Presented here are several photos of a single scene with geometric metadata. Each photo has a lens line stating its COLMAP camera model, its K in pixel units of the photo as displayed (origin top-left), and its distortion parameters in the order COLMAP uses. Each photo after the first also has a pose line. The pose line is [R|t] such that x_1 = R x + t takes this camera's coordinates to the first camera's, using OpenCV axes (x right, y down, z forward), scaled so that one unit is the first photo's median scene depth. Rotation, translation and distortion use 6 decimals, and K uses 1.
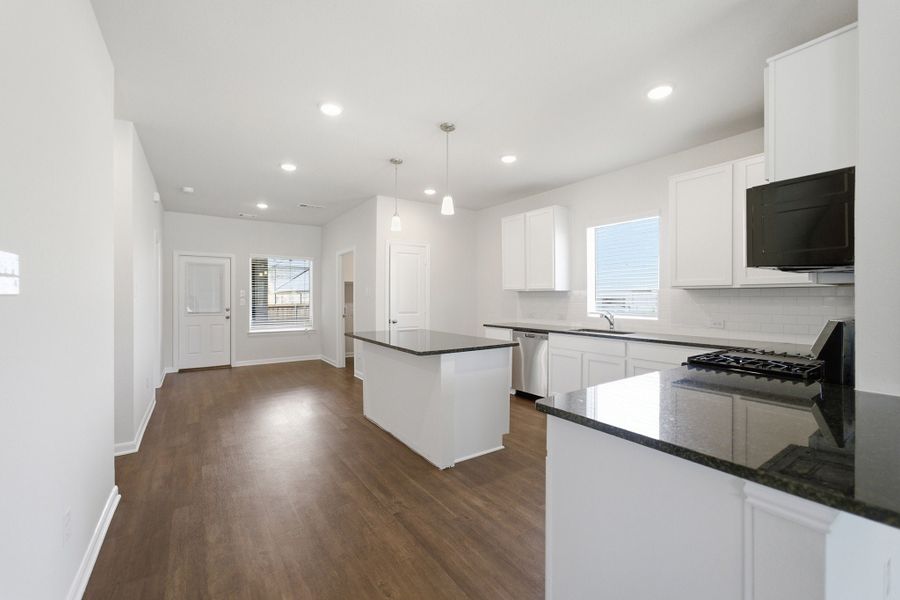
lens RADIAL K [[387.7, 0, 450.0], [0, 387.7, 300.0], [0, 0, 1]] dist [-0.002643, -0.000334]
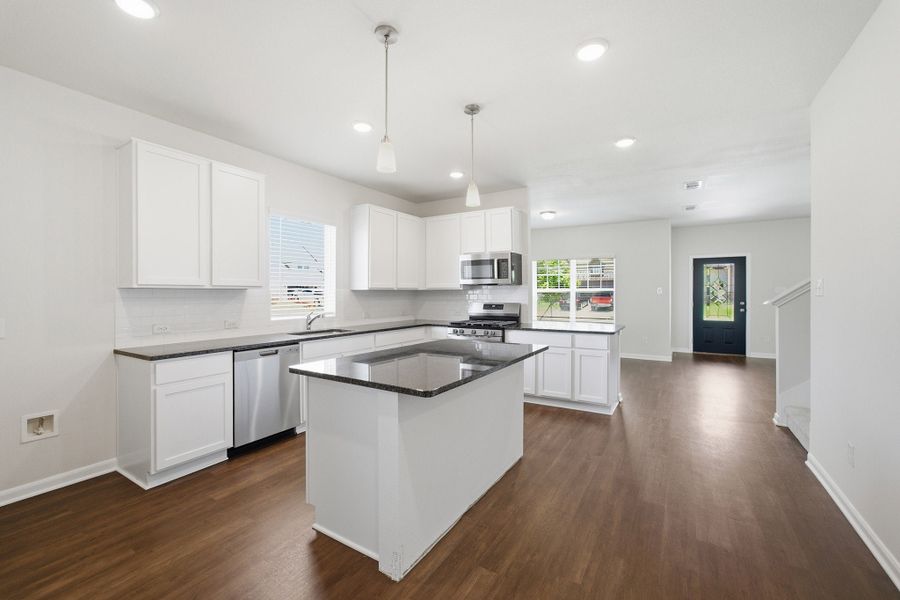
lens RADIAL K [[374.3, 0, 450.0], [0, 374.3, 300.0], [0, 0, 1]] dist [-0.039690, 0.027613]
pose [[-0.417165, -0.011553, 0.908758, -0.505926], [0.009503, 0.999809, 0.017073, -0.011247], [-0.908781, 0.015758, -0.416975, 0.925796]]
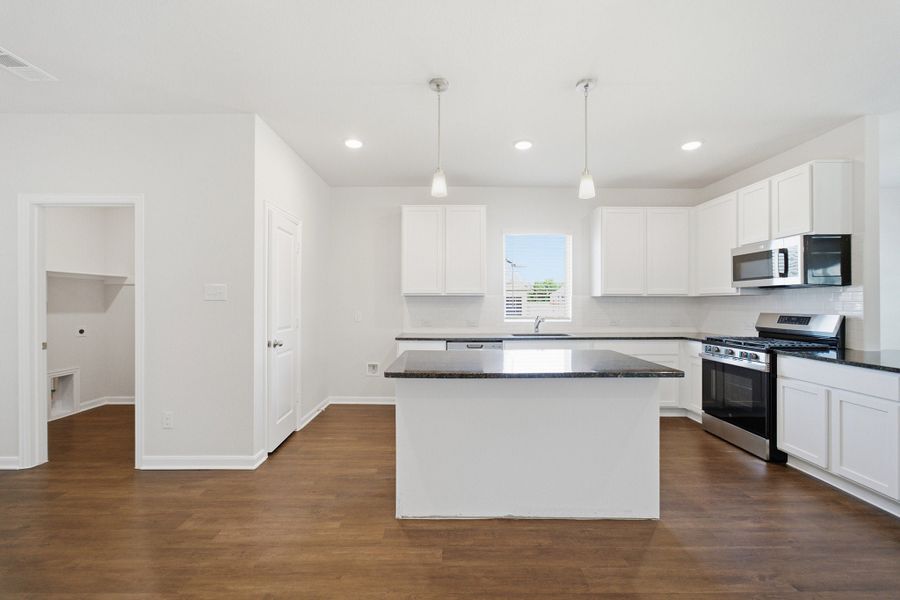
lens RADIAL K [[375.8, 0, 454.0], [0, 375.8, 301.3], [0, 0, 1]] dist [-0.001164, 0.000345]
pose [[0.546193, 0.003129, 0.837653, -0.522087], [0.003949, 0.999972, -0.006311, -0.006158], [-0.837650, 0.006755, 0.546166, 0.533259]]
